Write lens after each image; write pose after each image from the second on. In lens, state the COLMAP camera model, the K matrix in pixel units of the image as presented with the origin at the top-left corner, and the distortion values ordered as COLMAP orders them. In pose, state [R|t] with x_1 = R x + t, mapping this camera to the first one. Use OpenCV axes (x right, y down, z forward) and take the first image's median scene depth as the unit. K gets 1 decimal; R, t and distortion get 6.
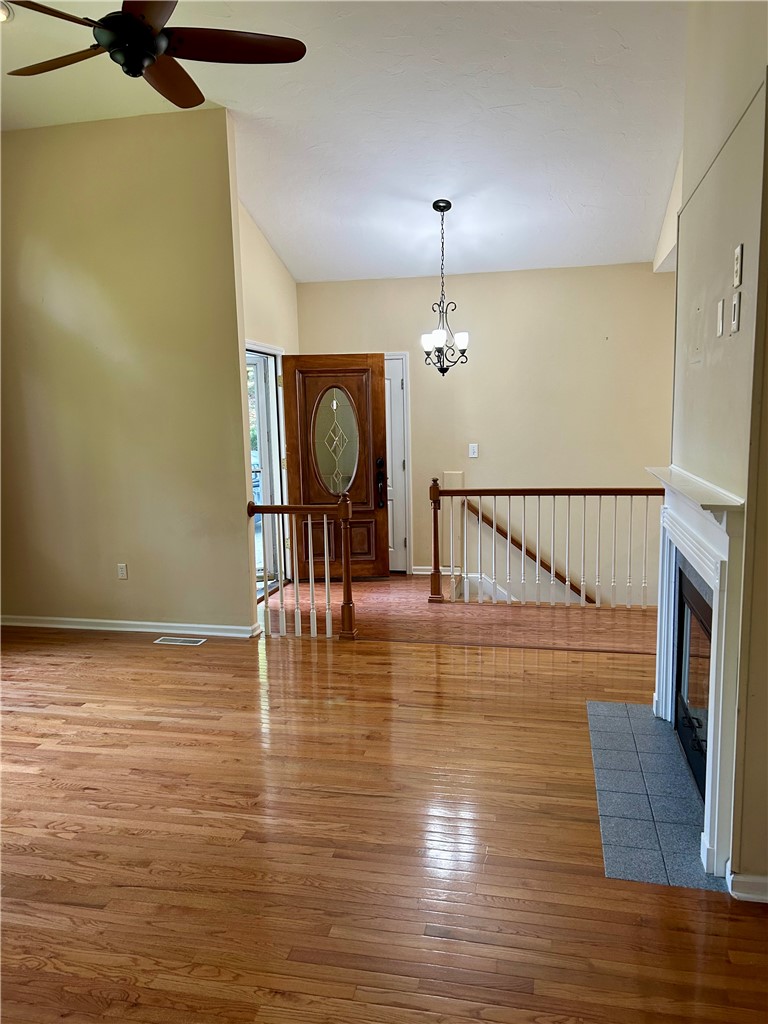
lens RADIAL K [[766.7, 0, 379.4], [0, 766.7, 520.0], [0, 0, 1]] dist [0.058597, -0.071636]
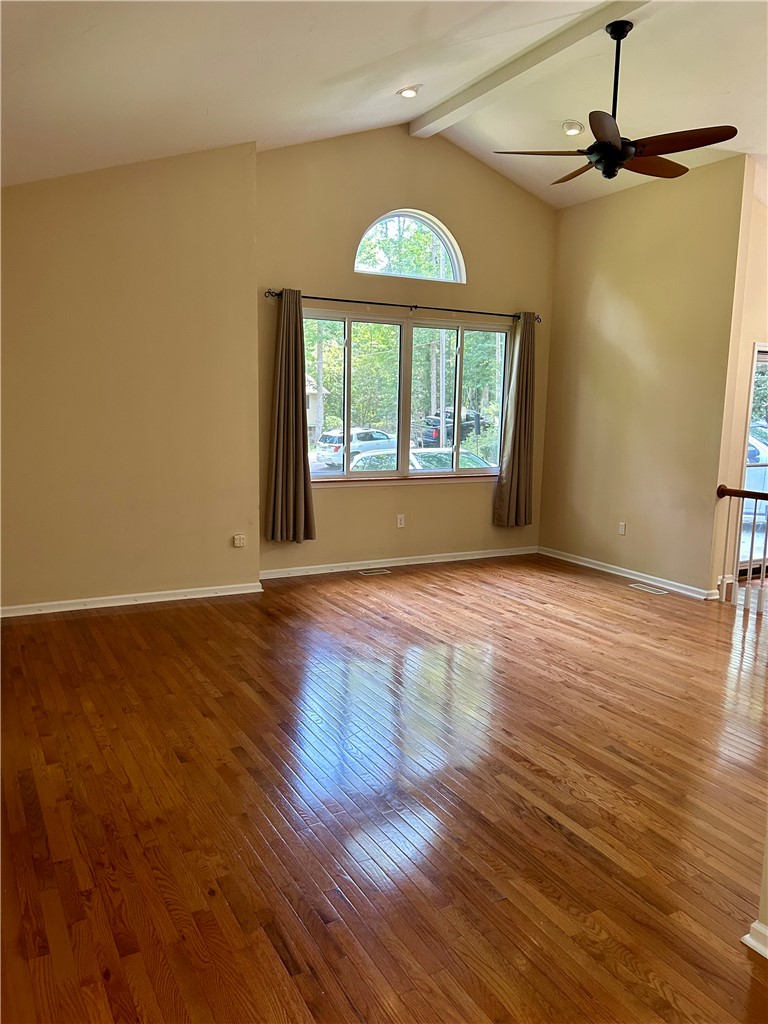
lens RADIAL K [[766.7, 0, 379.4], [0, 766.7, 520.0], [0, 0, 1]] dist [0.058597, -0.071636]
pose [[0.661889, 0.147379, -0.734971, 0.442095], [-0.135218, 0.987872, 0.076319, 0.011229], [0.737306, 0.048867, 0.673790, -0.219583]]
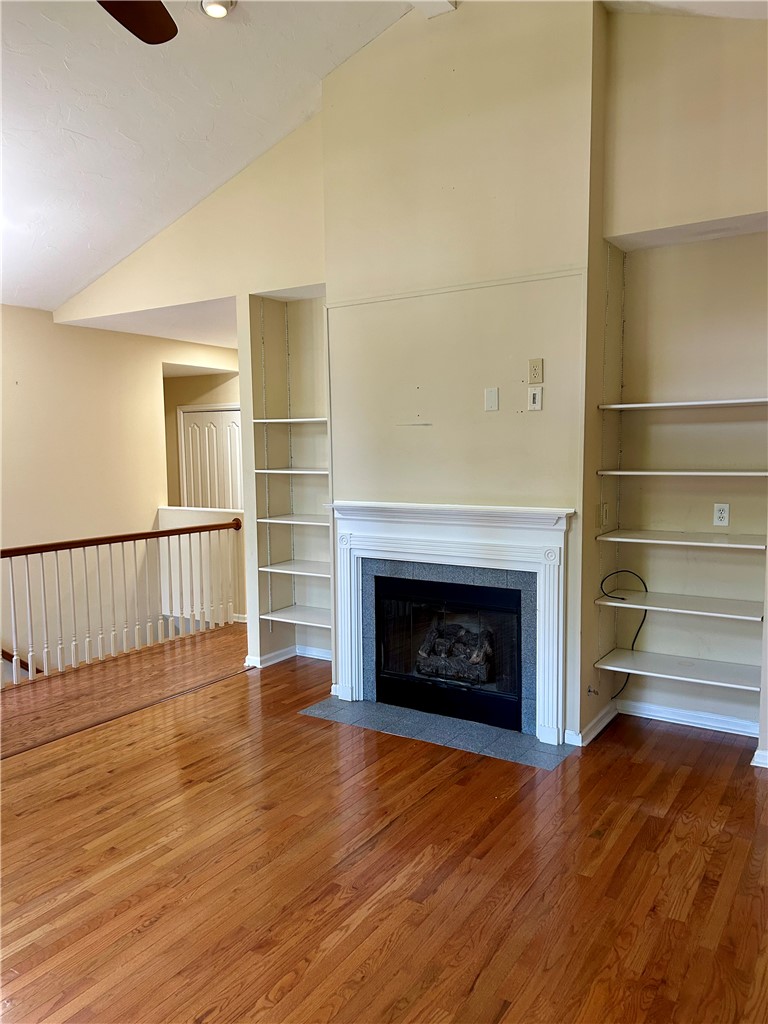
lens RADIAL K [[766.7, 0, 379.4], [0, 766.7, 520.0], [0, 0, 1]] dist [0.058597, -0.071636]
pose [[0.347313, -0.072068, 0.934976, -0.681816], [0.136200, 0.990347, 0.025742, -0.055222], [-0.927806, 0.118403, 0.353776, 0.425037]]
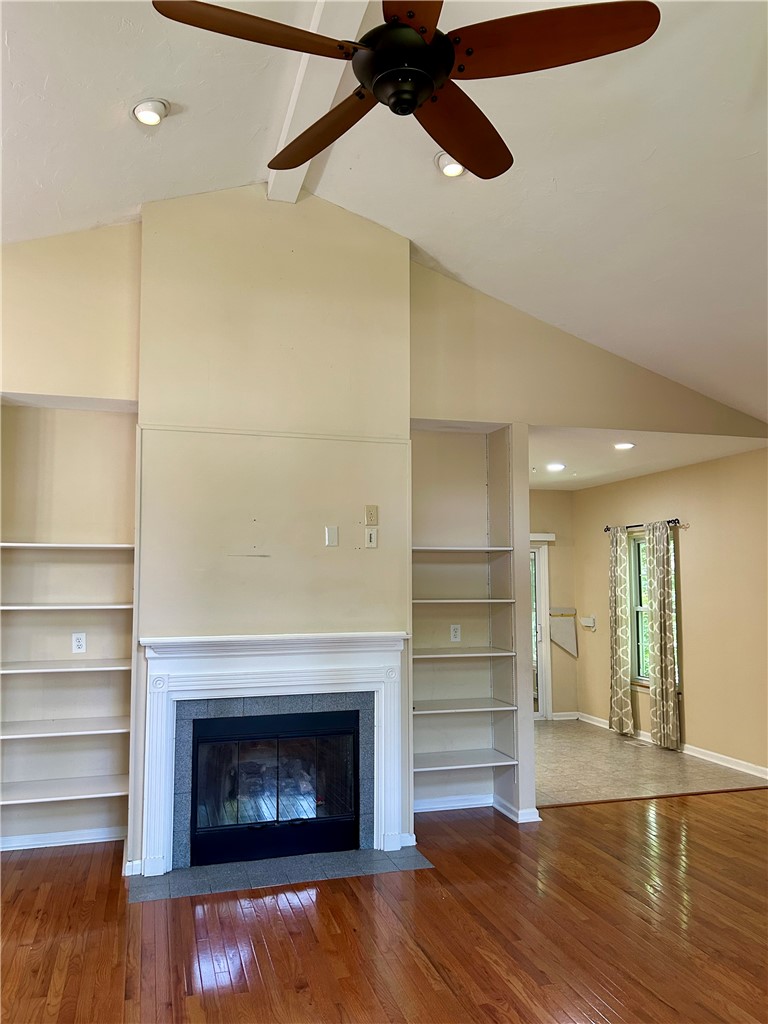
lens RADIAL K [[766.7, 0, 379.4], [0, 766.7, 520.0], [0, 0, 1]] dist [0.058597, -0.071636]
pose [[-0.484780, 0.094381, 0.869529, -0.680478], [0.135640, 0.990246, -0.031862, -0.139759], [-0.864054, 0.102497, -0.492853, 1.078543]]
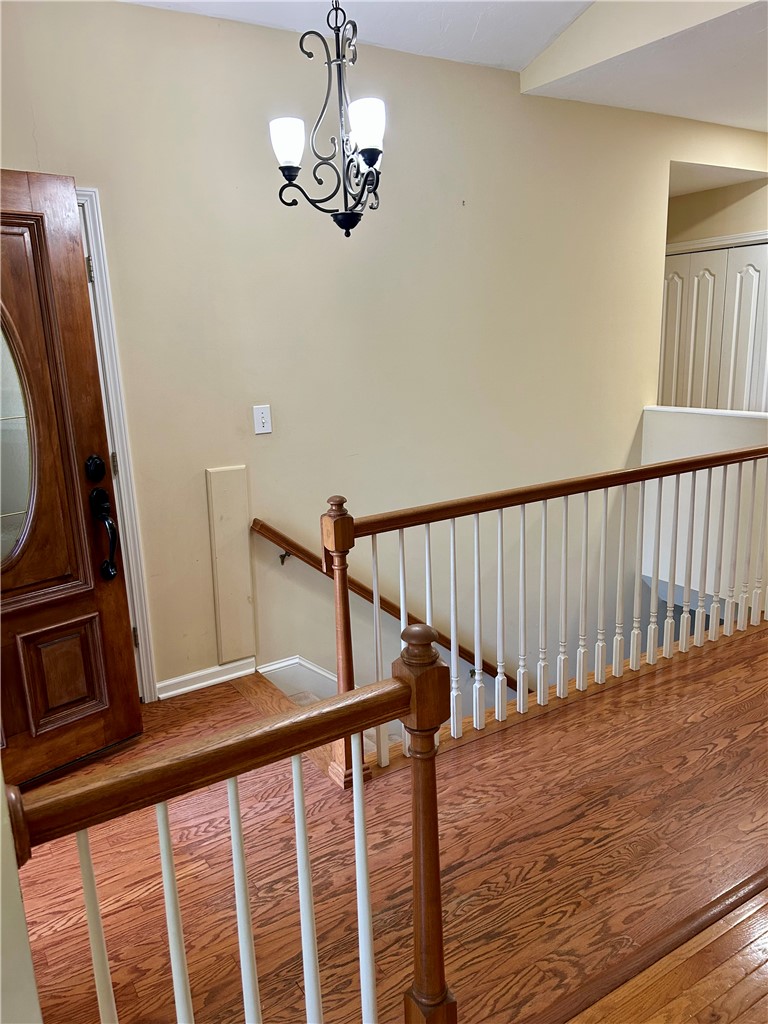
lens RADIAL K [[766.7, 0, 379.4], [0, 766.7, 520.0], [0, 0, 1]] dist [0.058597, -0.071636]
pose [[0.704489, -0.167804, 0.689592, -0.273881], [0.118176, 0.985817, 0.119158, -0.124746], [-0.699807, -0.002452, 0.714327, 0.977486]]
